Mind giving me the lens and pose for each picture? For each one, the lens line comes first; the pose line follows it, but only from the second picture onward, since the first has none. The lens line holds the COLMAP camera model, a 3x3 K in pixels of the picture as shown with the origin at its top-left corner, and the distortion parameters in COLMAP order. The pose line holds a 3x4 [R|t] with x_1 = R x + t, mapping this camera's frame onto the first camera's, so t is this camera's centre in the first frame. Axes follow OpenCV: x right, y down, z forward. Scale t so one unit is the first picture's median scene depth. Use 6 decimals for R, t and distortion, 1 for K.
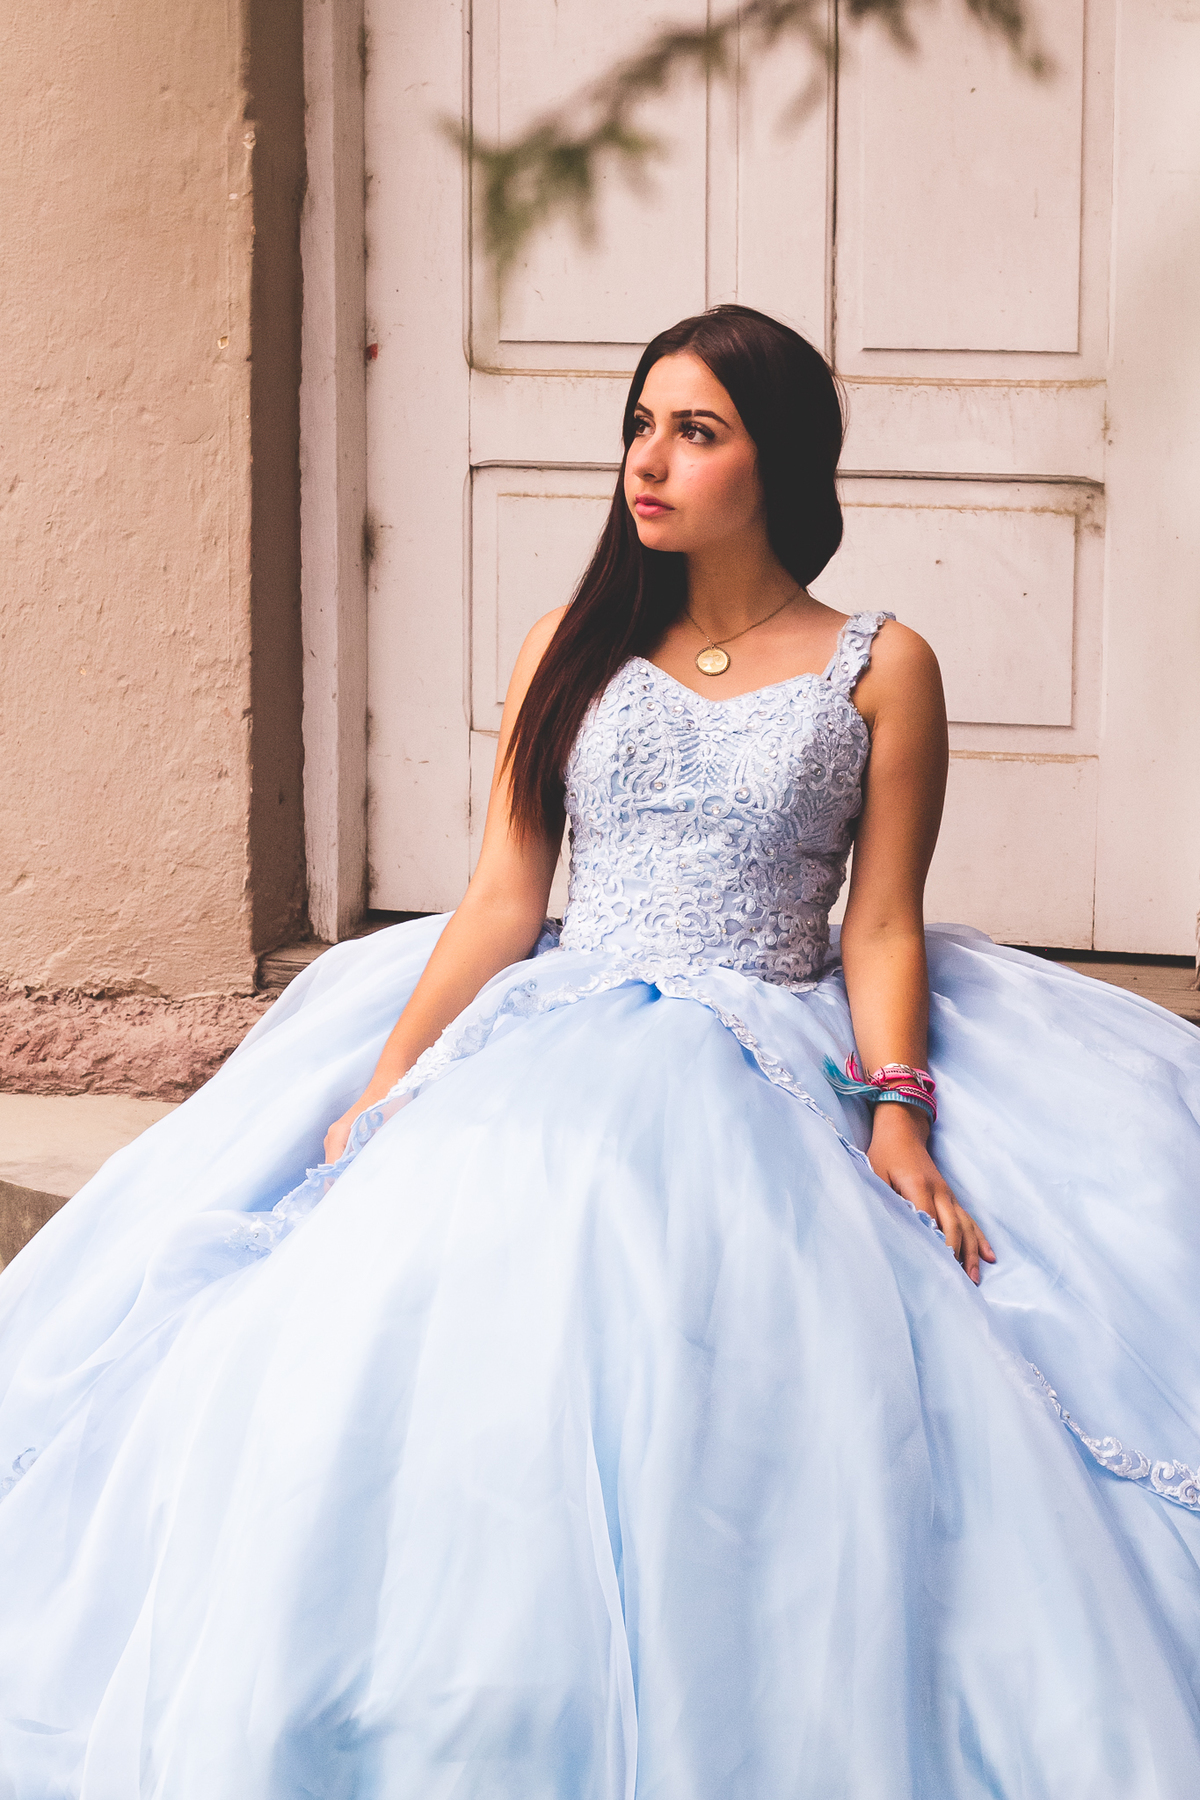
lens RADIAL K [[4256.7, 0, 600.0], [0, 4256.7, 900.0], [0, 0, 1]] dist [-0.117292, 0.029915]
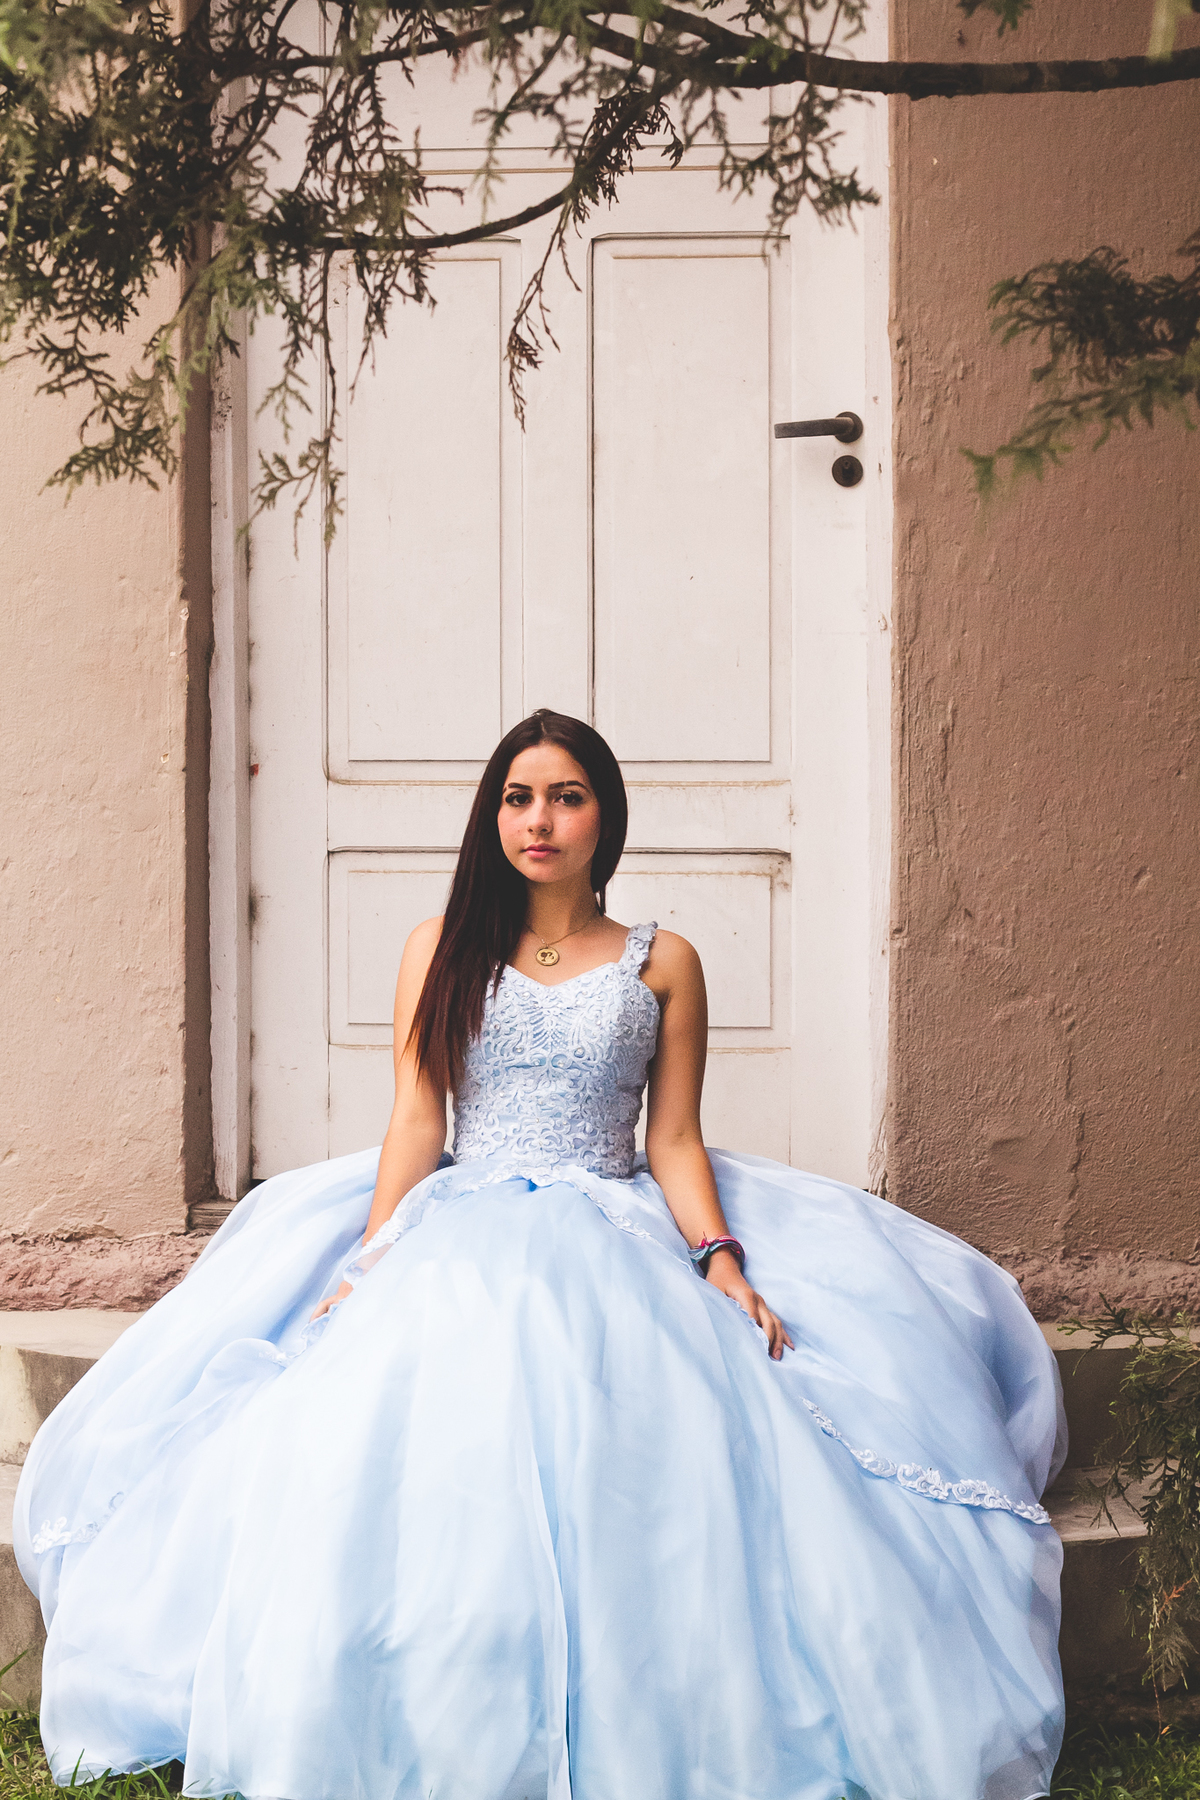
lens RADIAL K [[4256.7, 0, 600.0], [0, 4256.7, 900.0], [0, 0, 1]] dist [-0.117292, 0.029915]
pose [[0.990575, -0.012418, 0.136411, -0.135981], [0.029550, 0.991805, -0.124293, 0.090531], [-0.133749, 0.127152, 0.982824, -0.376315]]
